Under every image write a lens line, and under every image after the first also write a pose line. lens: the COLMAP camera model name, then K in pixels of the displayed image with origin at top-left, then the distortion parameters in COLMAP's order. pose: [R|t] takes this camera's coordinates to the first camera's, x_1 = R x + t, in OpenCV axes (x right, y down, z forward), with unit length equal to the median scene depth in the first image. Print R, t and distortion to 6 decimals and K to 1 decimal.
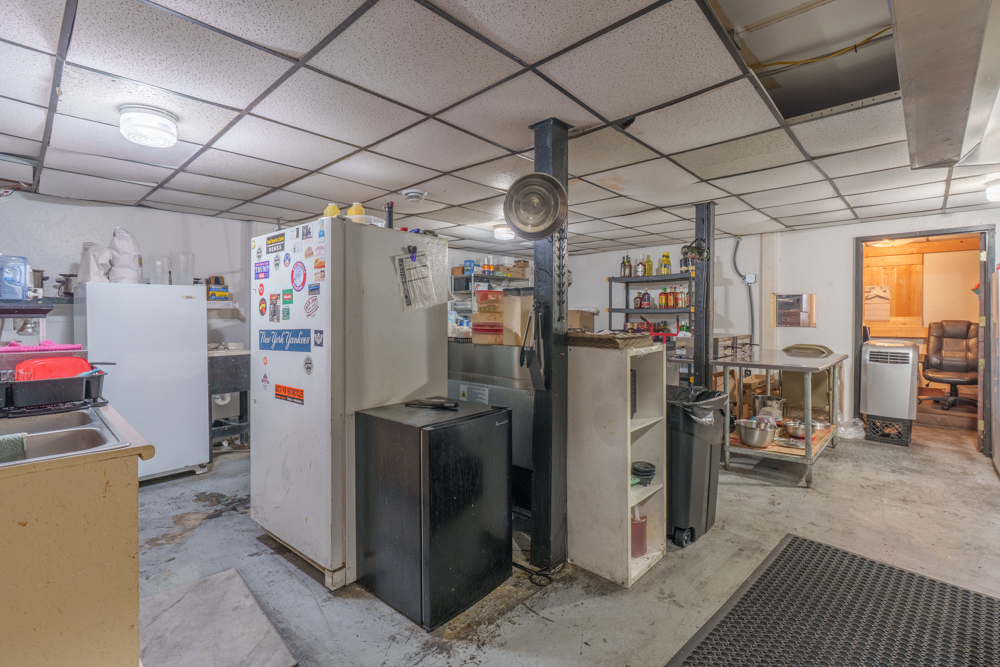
lens RADIAL K [[451.0, 0, 506.7], [0, 451.0, 328.6], [0, 0, 1]] dist [0.003009, 0.000458]
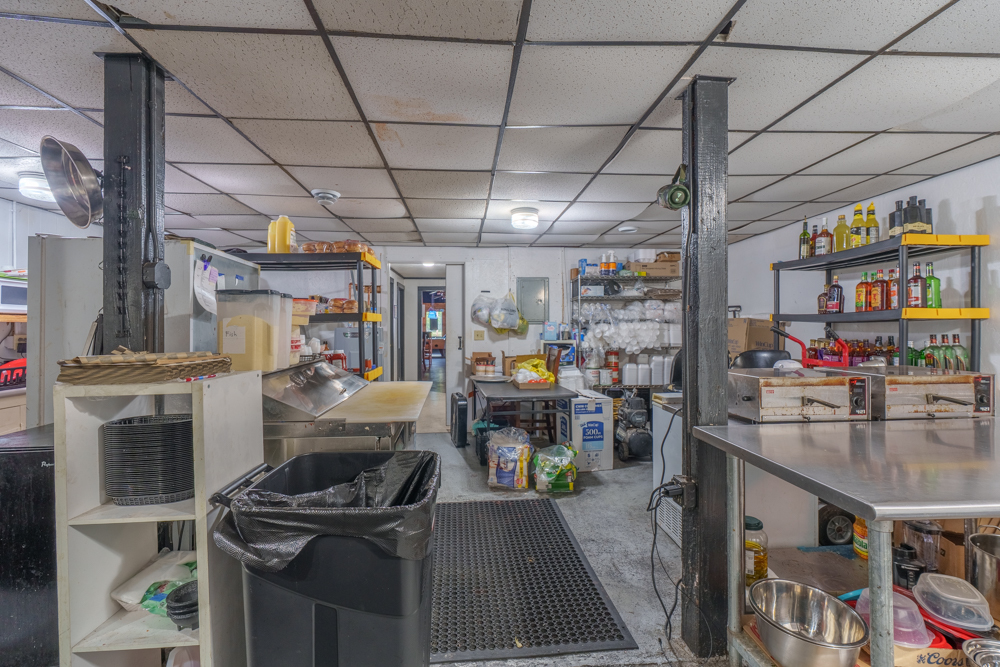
lens RADIAL K [[451.0, 0, 500.8], [0, 451.0, 331.6], [0, 0, 1]] dist [0.003009, 0.000458]
pose [[0.738463, 0.002217, -0.674290, 0.364235], [-0.015834, 0.999776, -0.014054, -0.008055], [0.674108, 0.021056, 0.738333, 0.310087]]
